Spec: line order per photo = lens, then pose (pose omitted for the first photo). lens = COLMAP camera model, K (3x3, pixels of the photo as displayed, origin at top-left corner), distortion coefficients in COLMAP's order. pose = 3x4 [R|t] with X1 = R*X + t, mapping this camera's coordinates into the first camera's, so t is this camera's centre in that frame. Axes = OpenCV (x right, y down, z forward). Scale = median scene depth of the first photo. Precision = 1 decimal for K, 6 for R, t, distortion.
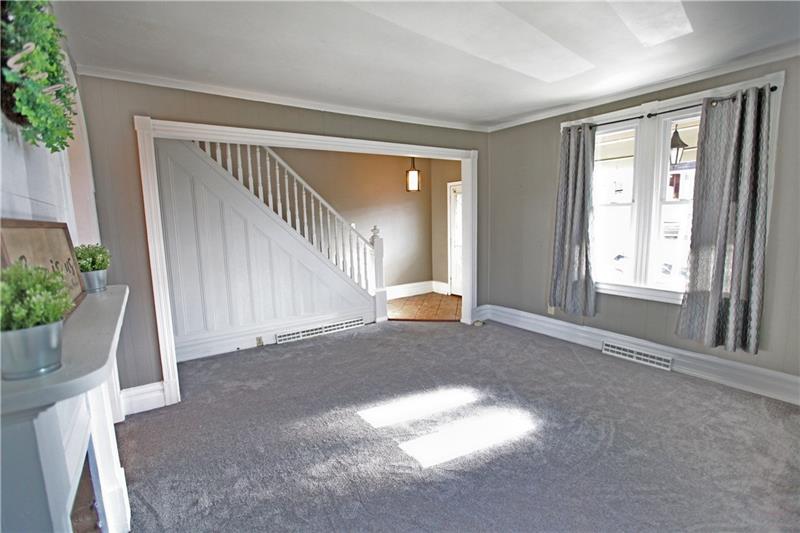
lens RADIAL K [[363.9, 0, 395.5], [0, 363.9, 264.0], [0, 0, 1]] dist [-0.064433, 0.029381]
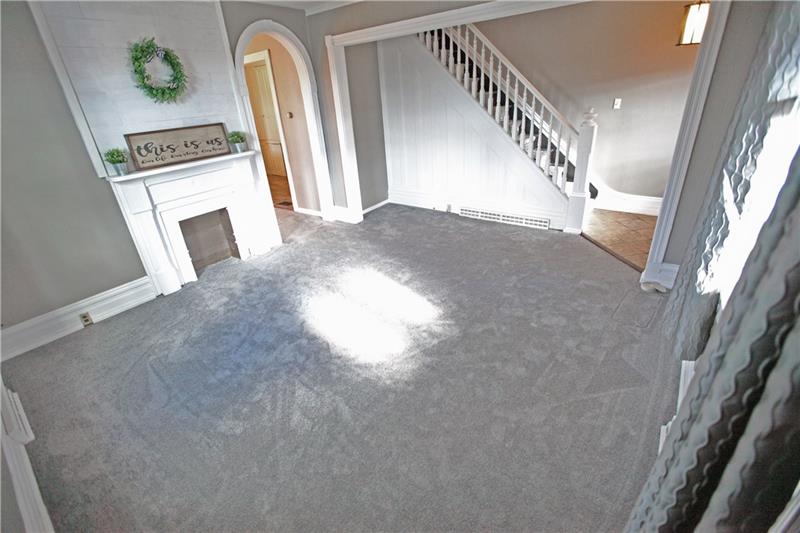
lens RADIAL K [[363.9, 0, 395.5], [0, 363.9, 264.0], [0, 0, 1]] dist [-0.064433, 0.029381]
pose [[0.296377, 0.419410, -0.858054, 0.697824], [-0.058494, 0.904703, 0.422008, -0.119531], [0.953278, -0.074882, 0.292666, 0.468528]]
